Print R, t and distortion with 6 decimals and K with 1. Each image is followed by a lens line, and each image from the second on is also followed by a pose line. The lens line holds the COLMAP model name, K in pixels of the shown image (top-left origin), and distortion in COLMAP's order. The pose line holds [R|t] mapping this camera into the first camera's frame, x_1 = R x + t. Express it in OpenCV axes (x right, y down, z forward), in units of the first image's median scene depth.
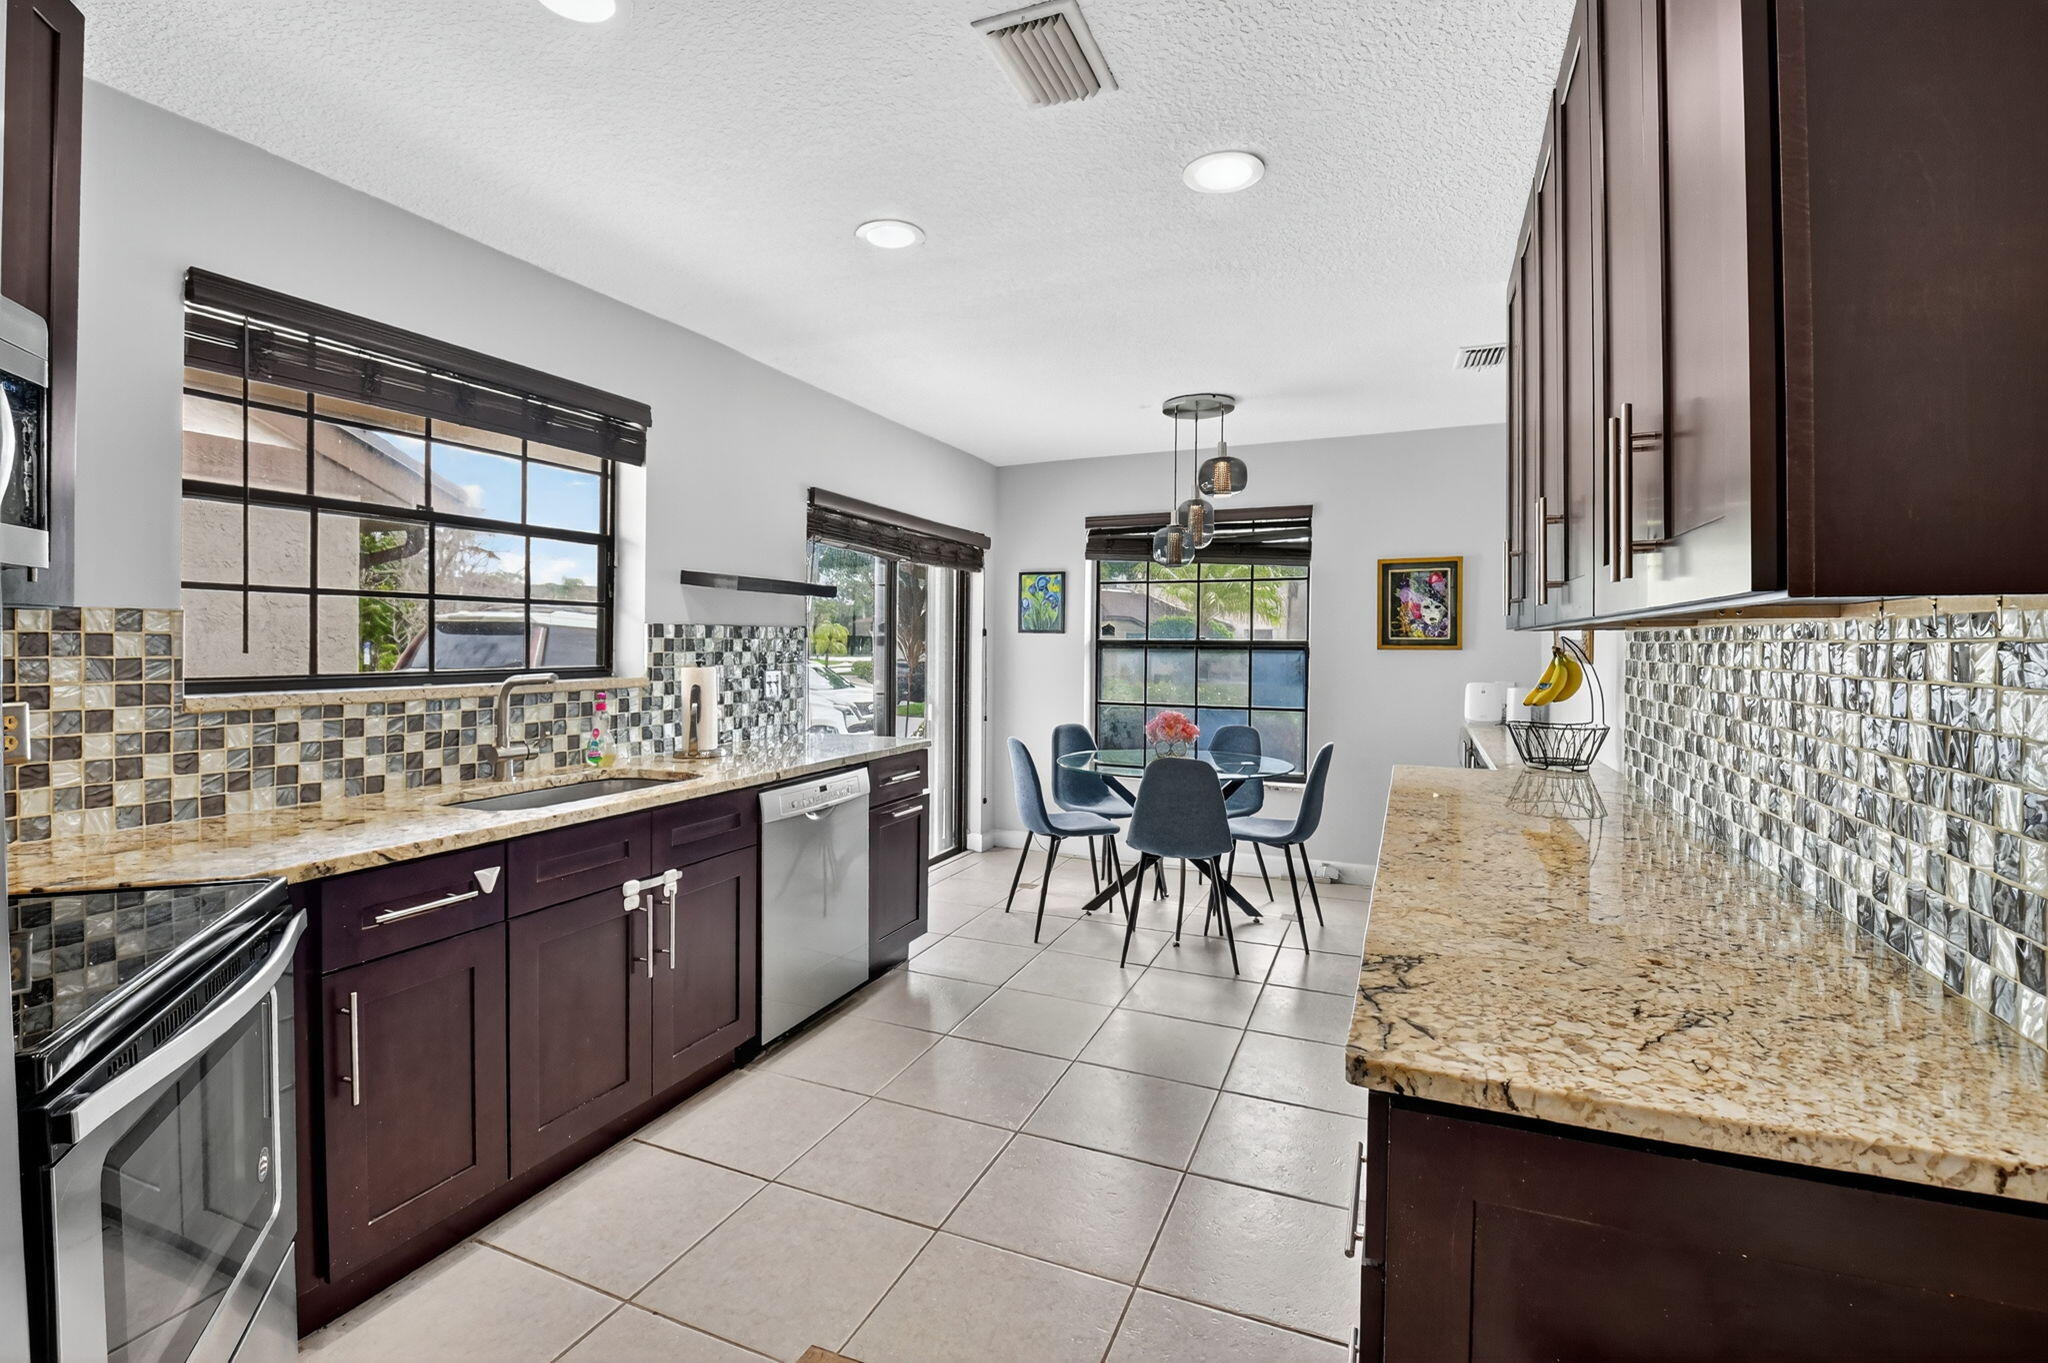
lens RADIAL K [[939.2, 0, 985.8], [0, 939.2, 646.6], [0, 0, 1]] dist [-0.002243, -0.020027]
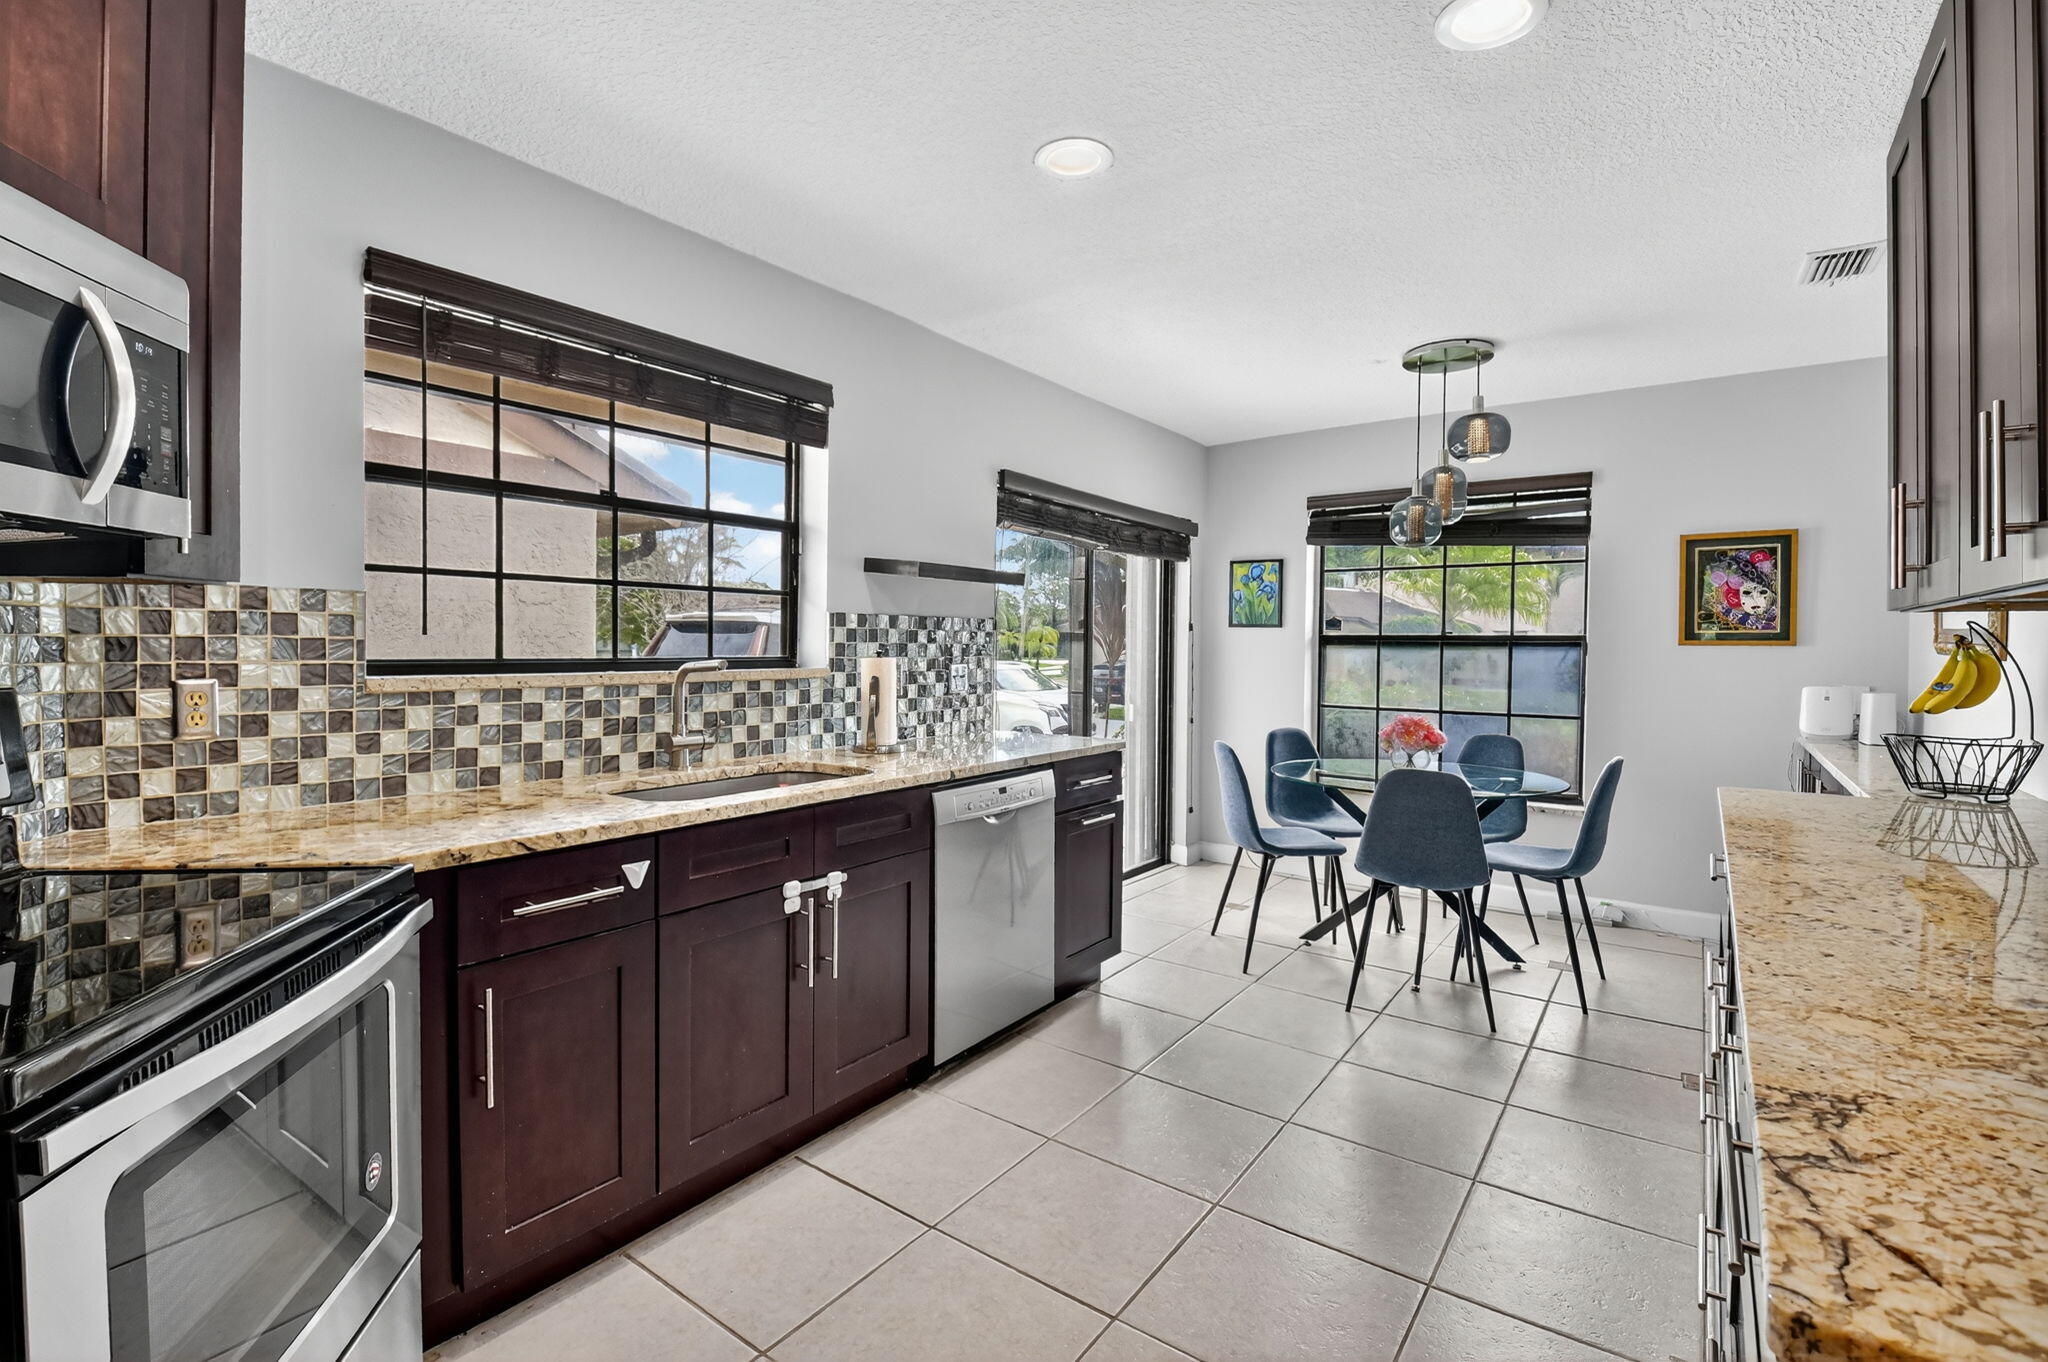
lens RADIAL K [[936.1, 0, 992.2], [0, 936.1, 656.2], [0, 0, 1]] dist [0.003013, -0.022890]
pose [[0.975975, 0.006598, -0.217781, 0.011097], [-0.005211, 0.999962, 0.006943, 0.011680], [0.217819, -0.005642, 0.975973, 0.088985]]
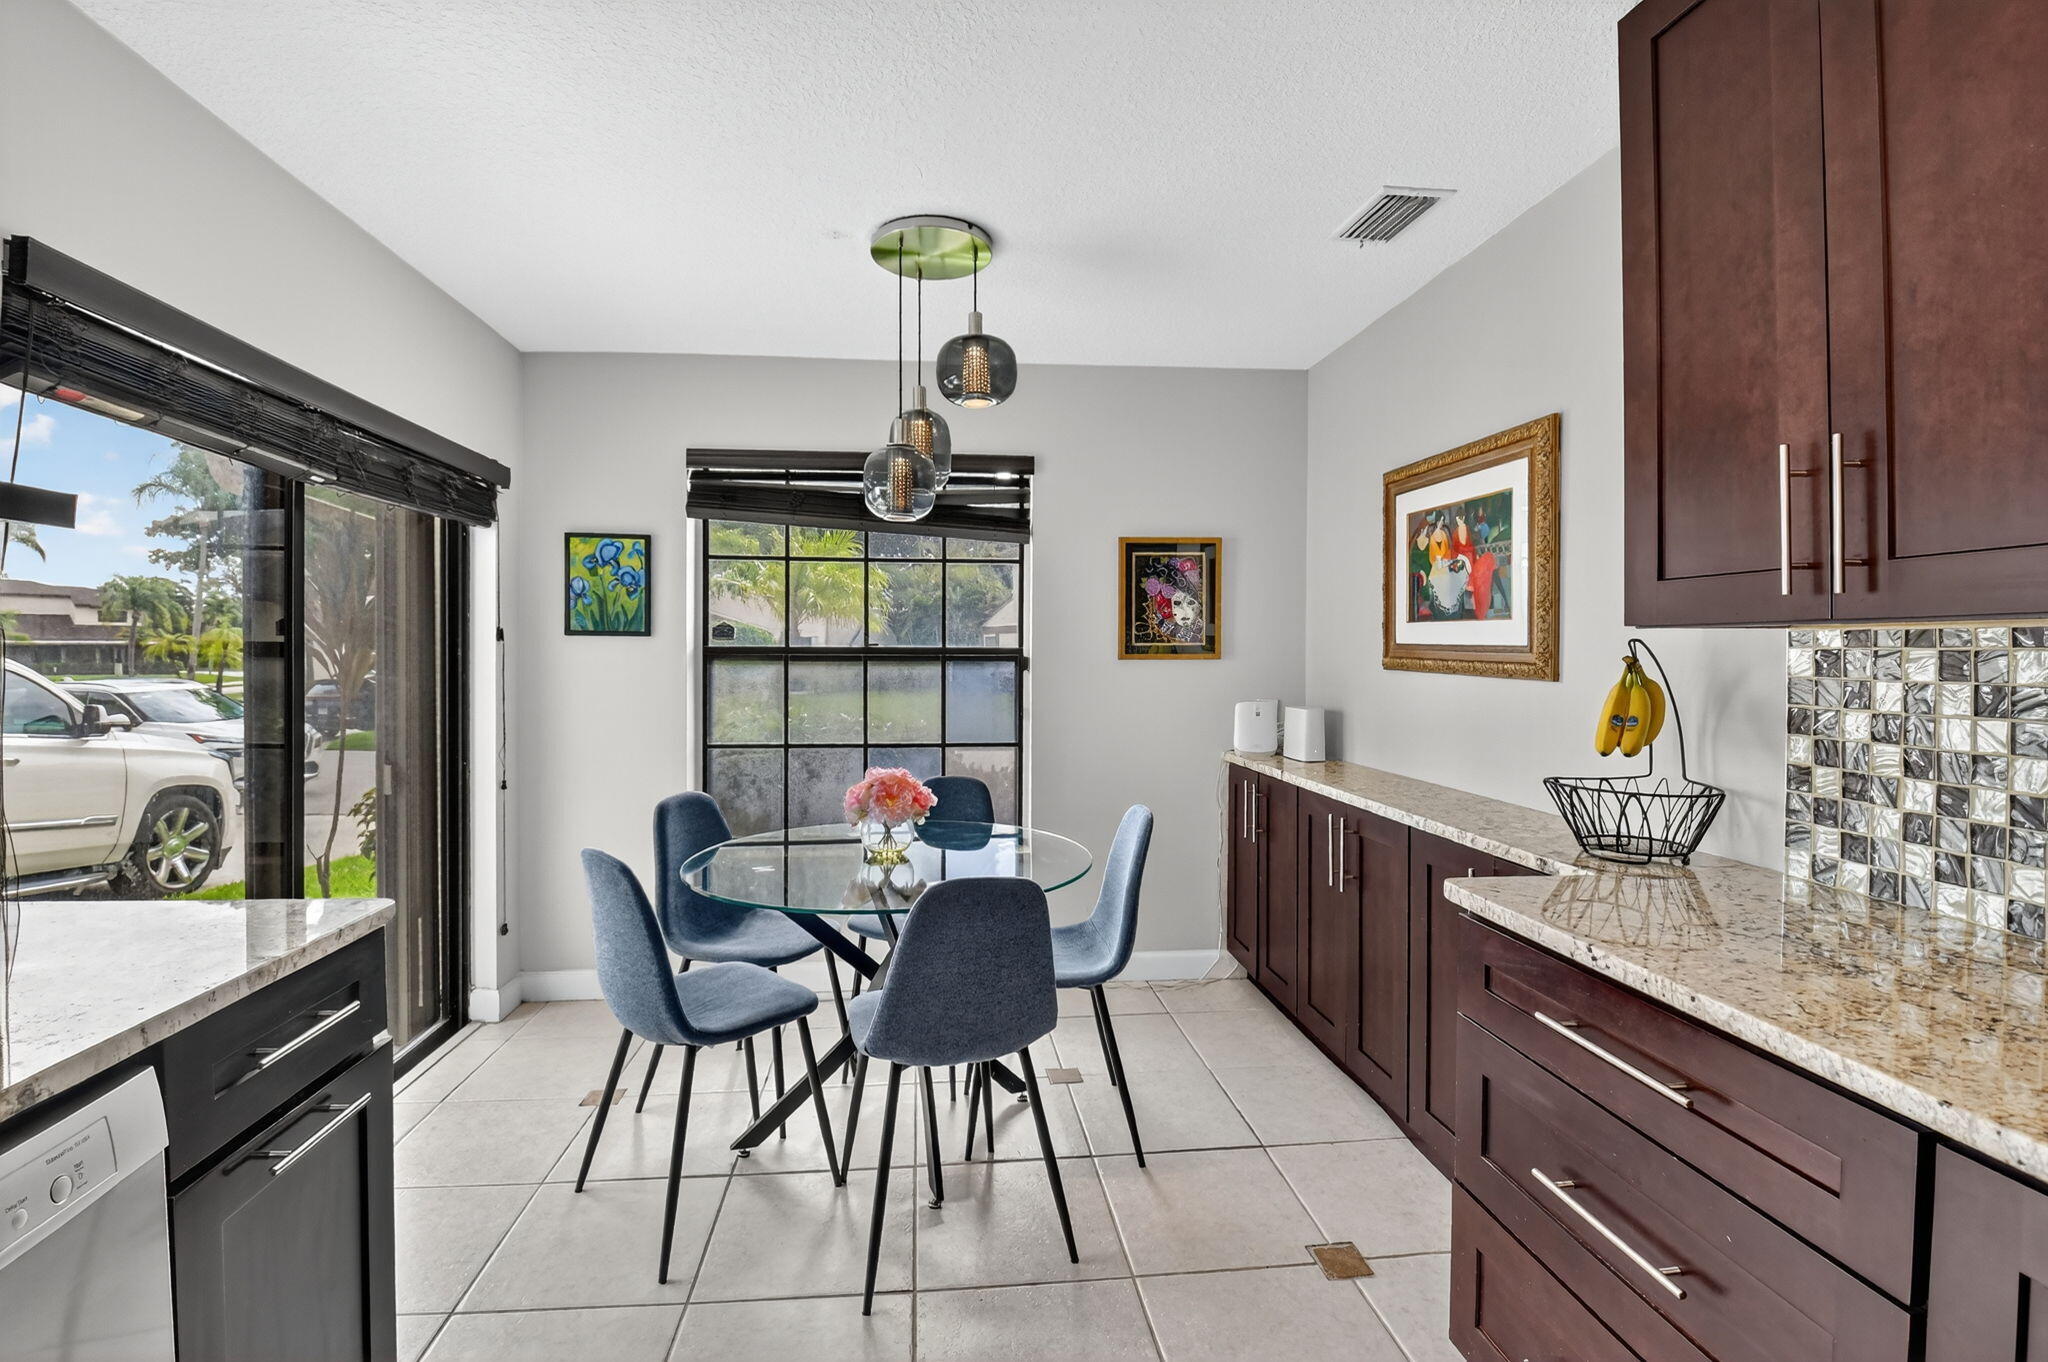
lens RADIAL K [[938.8, 0, 1024.6], [0, 938.8, 661.9], [0, 0, 1]] dist [0.002882, -0.014348]
pose [[0.858354, -0.007067, 0.513009, -0.028234], [0.003496, 0.999962, 0.007925, -0.001411], [-0.513046, -0.005009, 0.858347, 0.474198]]
